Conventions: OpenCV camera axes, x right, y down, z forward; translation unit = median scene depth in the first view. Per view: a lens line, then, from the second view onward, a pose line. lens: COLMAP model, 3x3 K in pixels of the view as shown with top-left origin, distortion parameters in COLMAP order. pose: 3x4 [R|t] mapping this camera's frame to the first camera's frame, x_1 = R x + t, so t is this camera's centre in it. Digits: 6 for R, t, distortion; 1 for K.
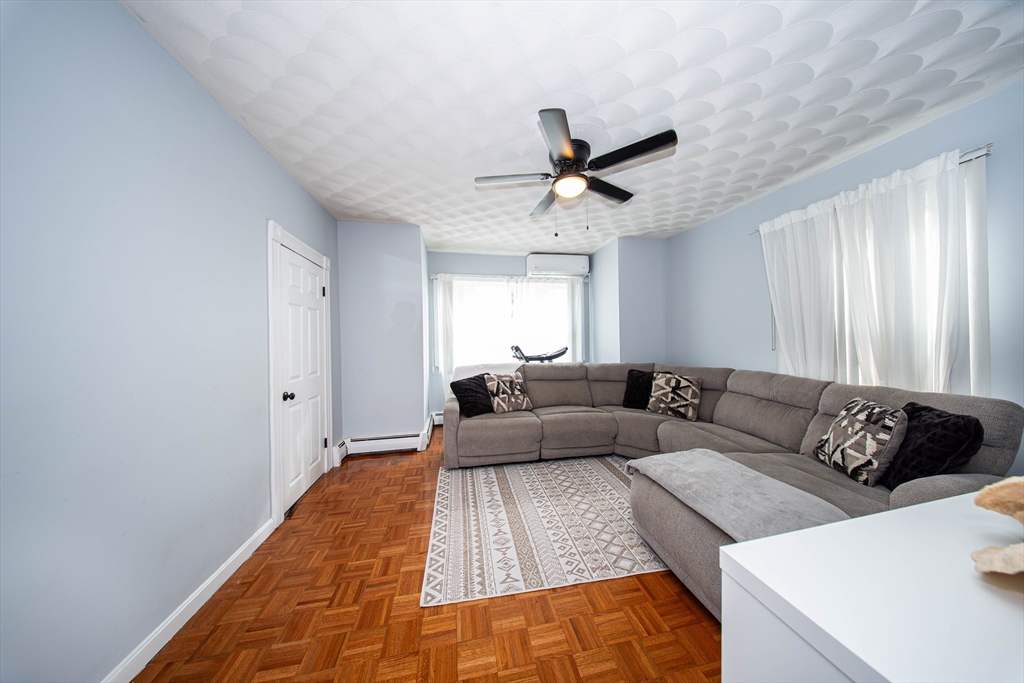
lens RADIAL K [[310.7, 0, 511.8], [0, 310.7, 337.6], [0, 0, 1]] dist [-0.002124, -0.000824]
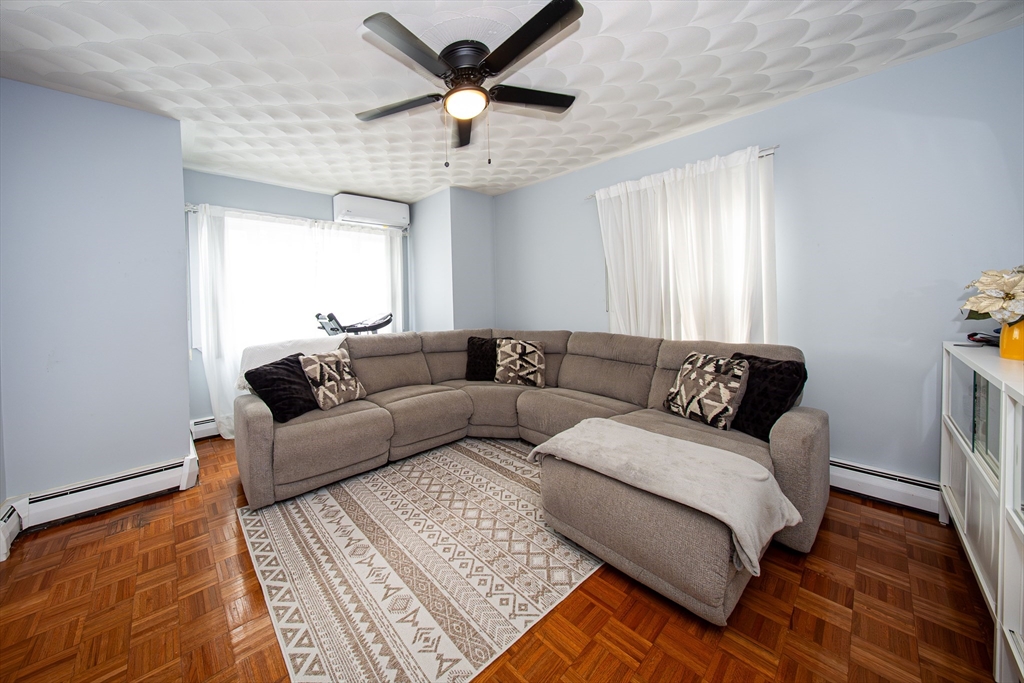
lens RADIAL K [[353.3, 0, 435.1], [0, 353.3, 301.7], [0, 0, 1]] dist [0.000480, -0.002511]
pose [[0.890408, -0.007960, 0.455094, -0.205356], [0.009342, 0.999956, -0.000787, 0.002713], [-0.455067, 0.004952, 0.890443, 0.189289]]
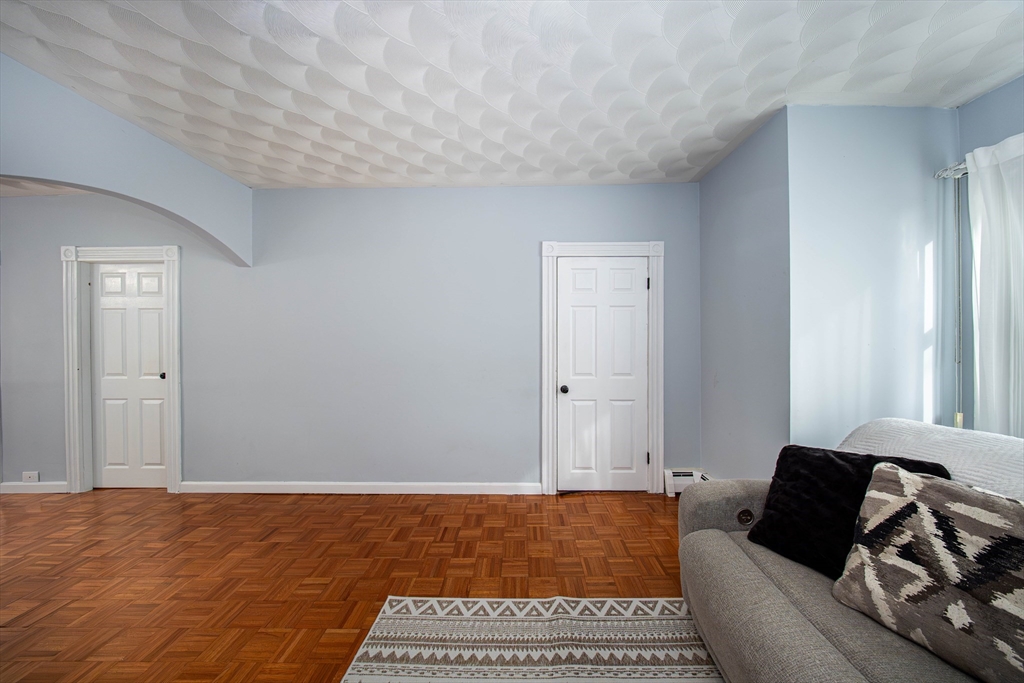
lens RADIAL K [[310.7, 0, 519.2], [0, 310.7, 337.1], [0, 0, 1]] dist [-0.002124, -0.000824]
pose [[-0.200660, 0.007610, -0.979631, 0.327770], [0.012275, 0.999911, 0.005253, -0.008196], [0.979584, -0.010971, -0.200736, 0.842977]]
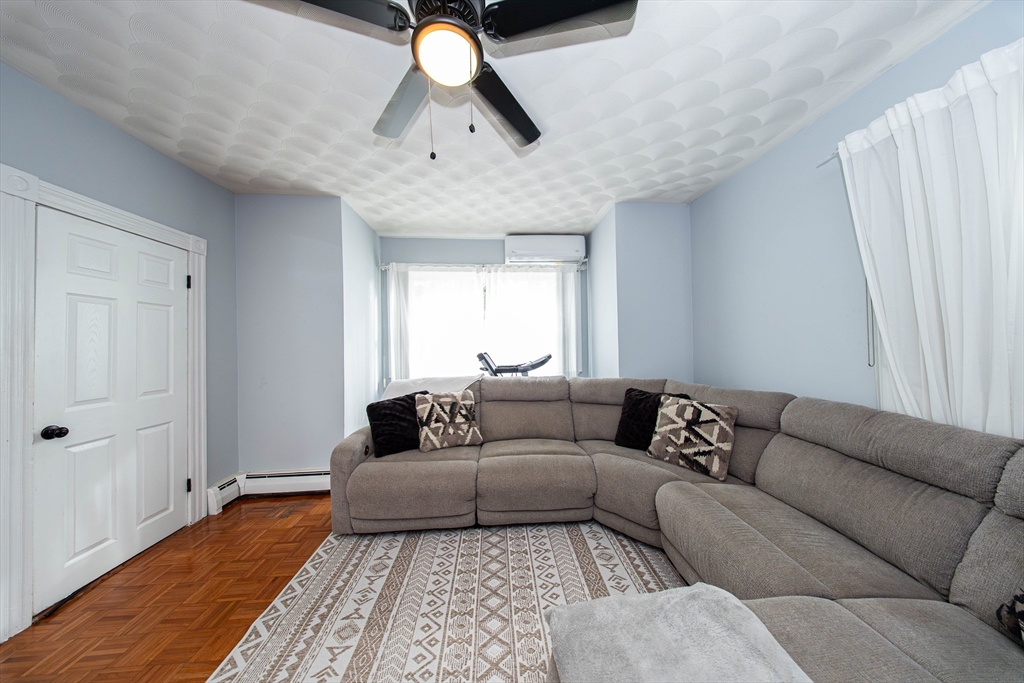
lens RADIAL K [[310.7, 0, 514.0], [0, 310.7, 338.1], [0, 0, 1]] dist [-0.002124, -0.000824]
pose [[0.993382, -0.003094, -0.114816, 0.261994], [0.001877, 0.999941, -0.010705, -0.002983], [0.114843, 0.010419, 0.993329, 0.360284]]
